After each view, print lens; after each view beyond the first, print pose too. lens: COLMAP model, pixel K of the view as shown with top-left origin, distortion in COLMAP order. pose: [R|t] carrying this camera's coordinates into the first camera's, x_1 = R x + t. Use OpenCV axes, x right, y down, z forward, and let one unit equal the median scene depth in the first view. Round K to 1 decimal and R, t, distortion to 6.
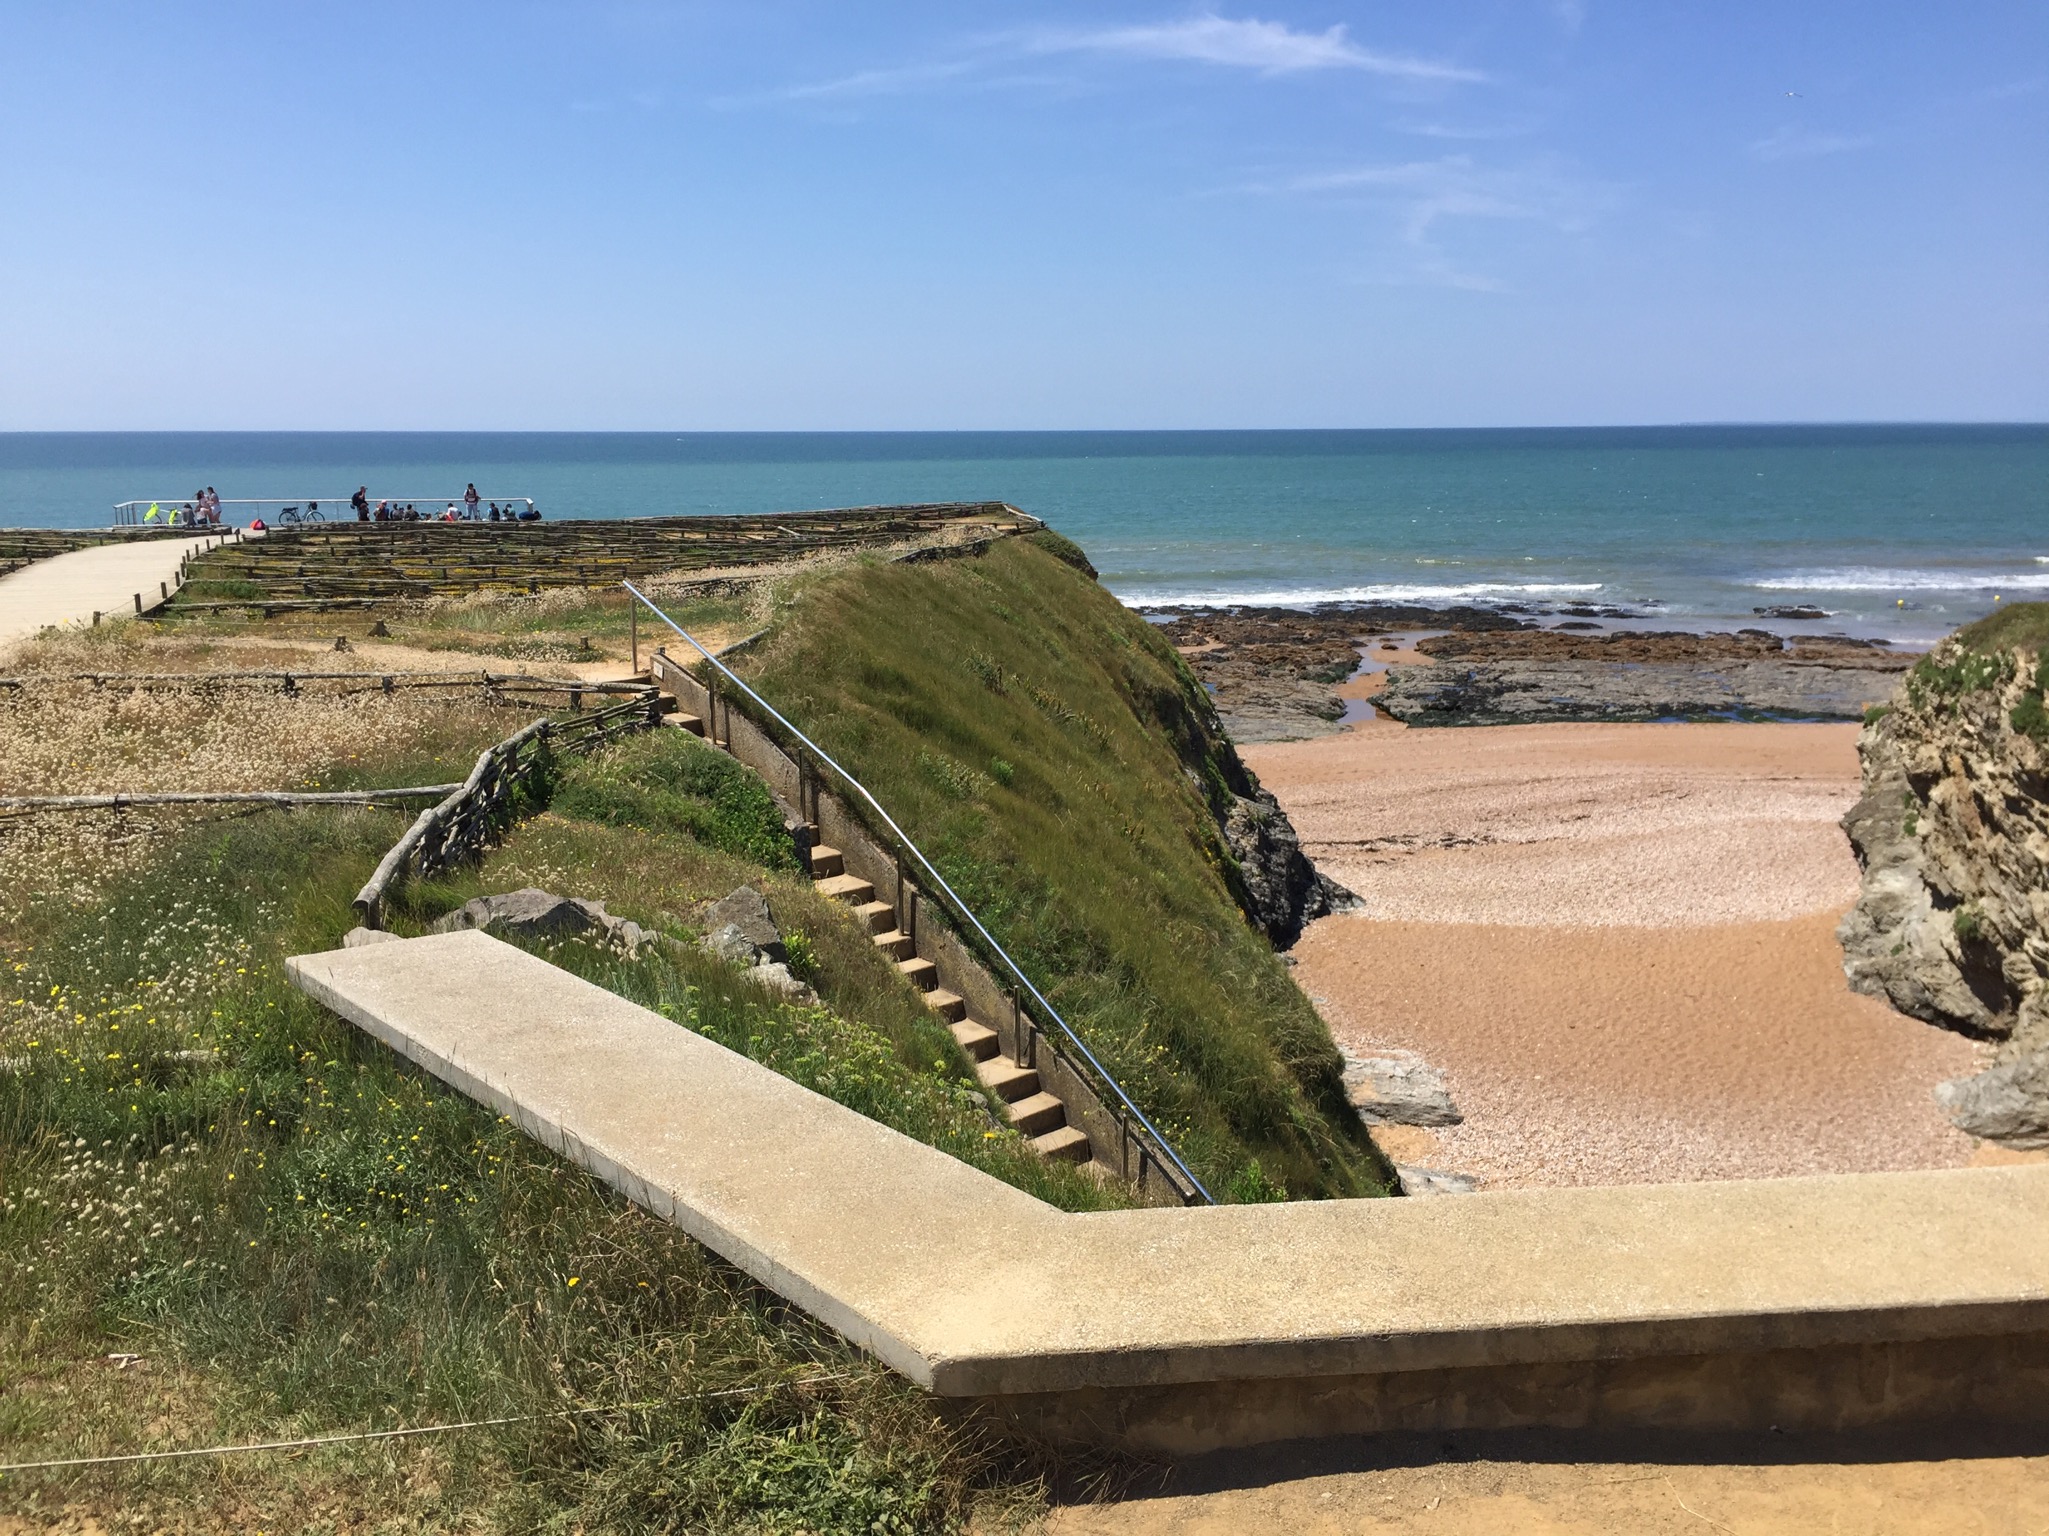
lens RADIAL K [[1903.9, 0, 1029.1], [0, 1903.9, 752.1], [0, 0, 1]] dist [0.119633, -0.178021]
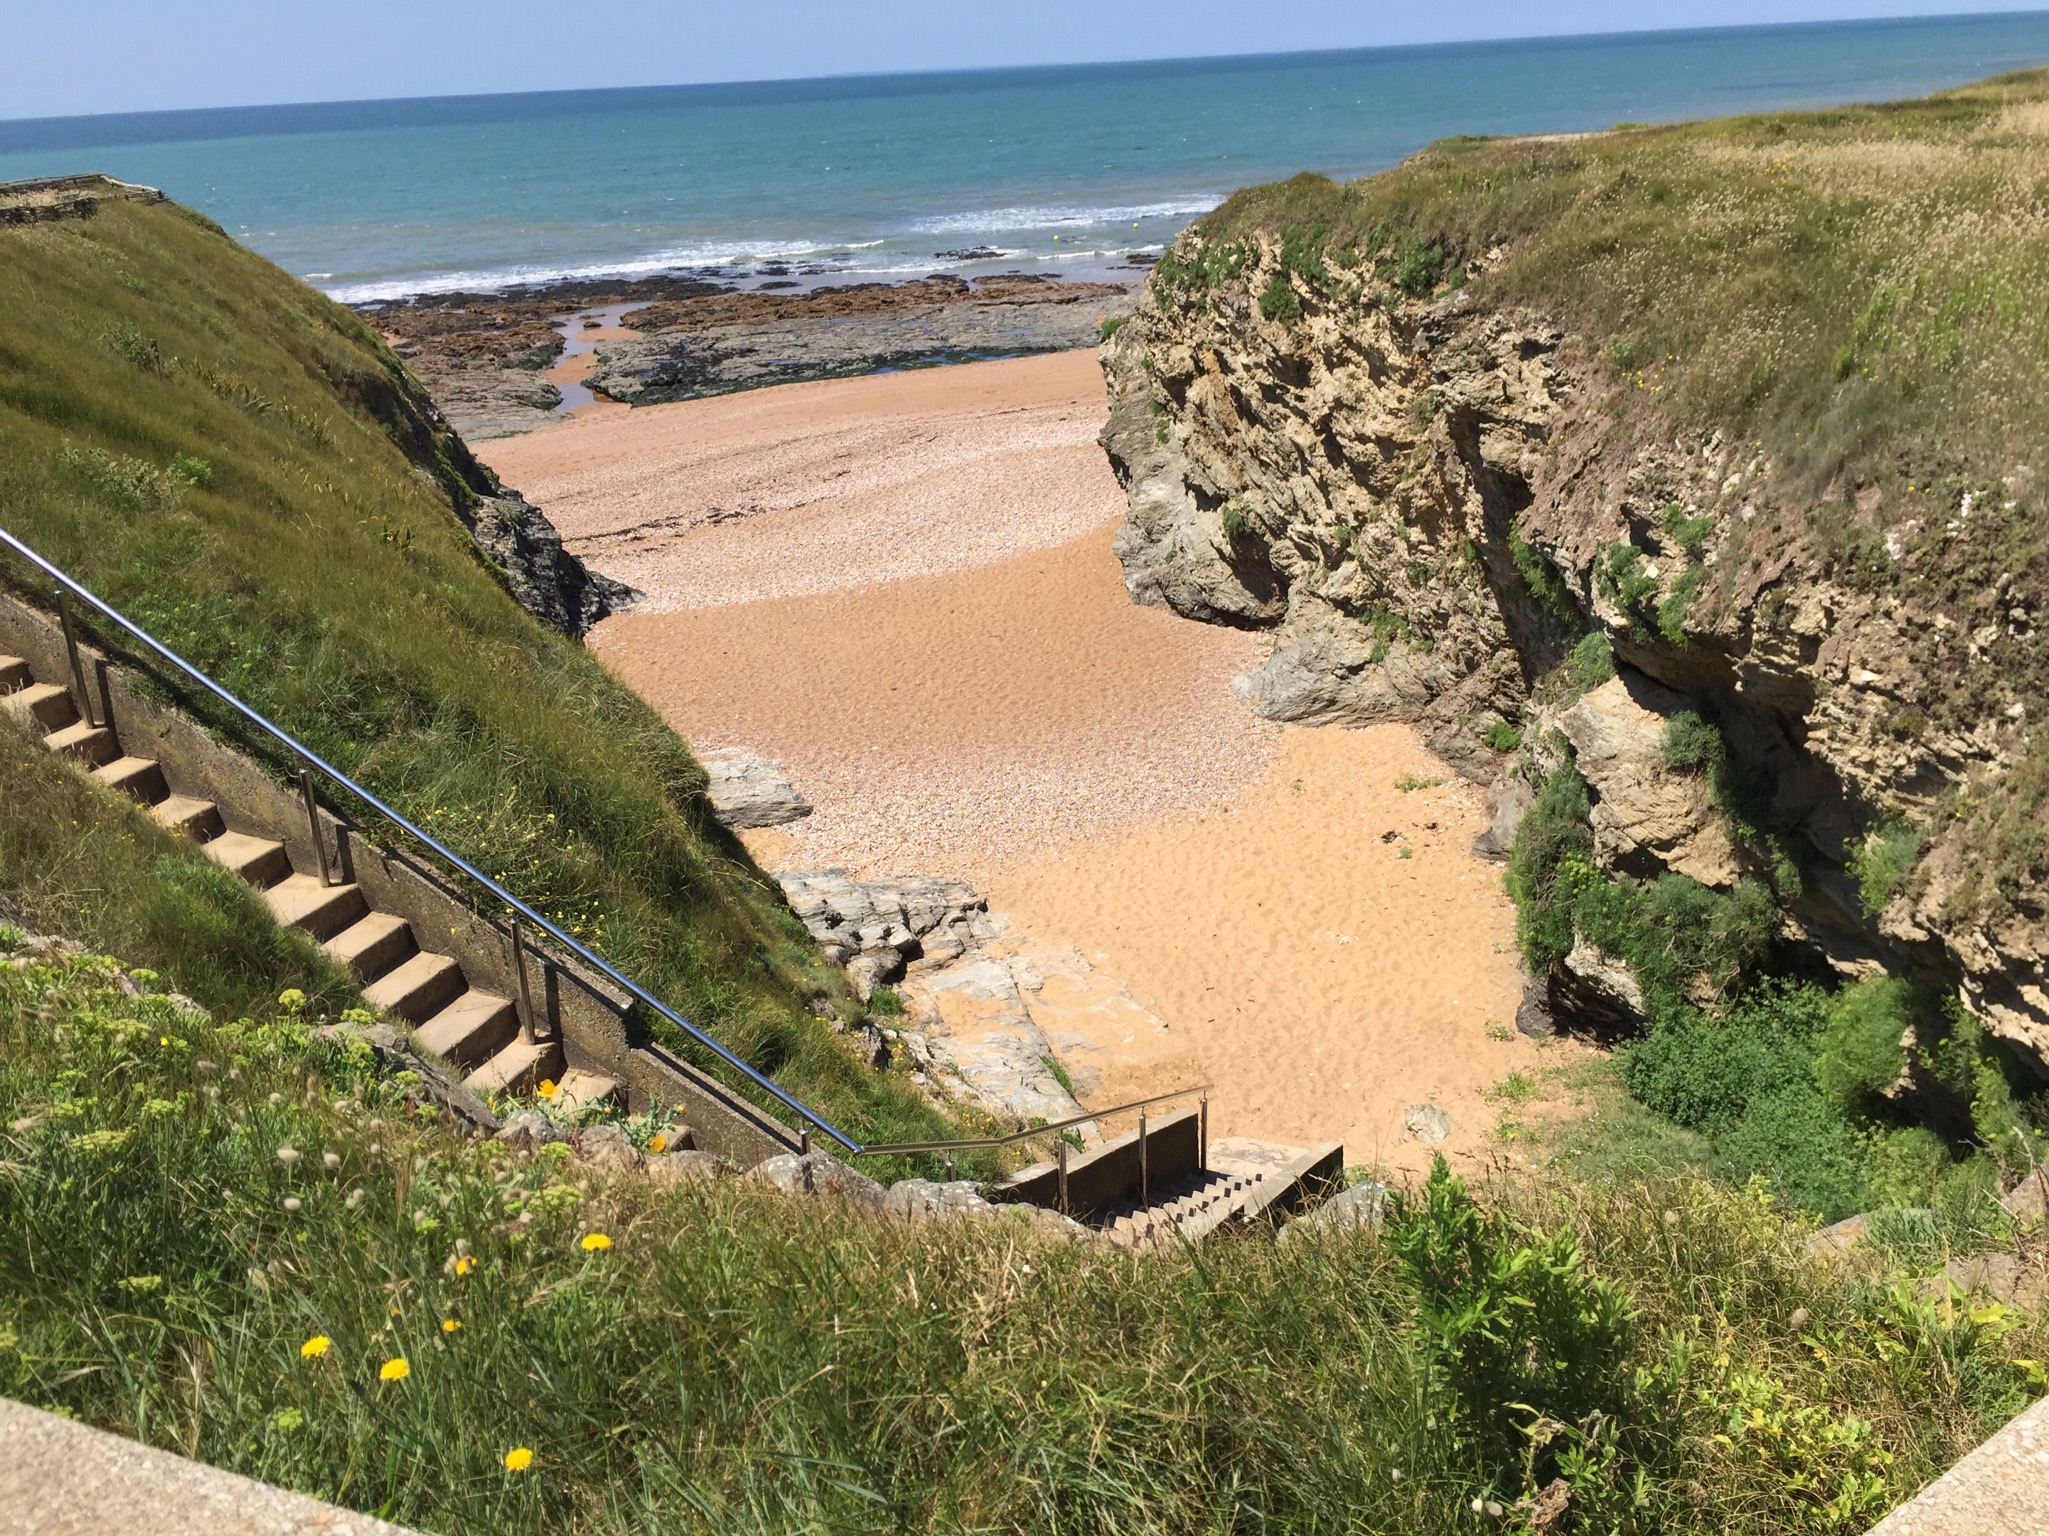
lens RADIAL K [[1903.9, 0, 1029.1], [0, 1903.9, 752.1], [0, 0, 1]] dist [0.119633, -0.178021]
pose [[0.909362, -0.189263, 0.370459, -0.009480], [0.128356, 0.974717, 0.182897, 0.009933], [-0.395708, -0.118769, 0.910664, 0.110962]]
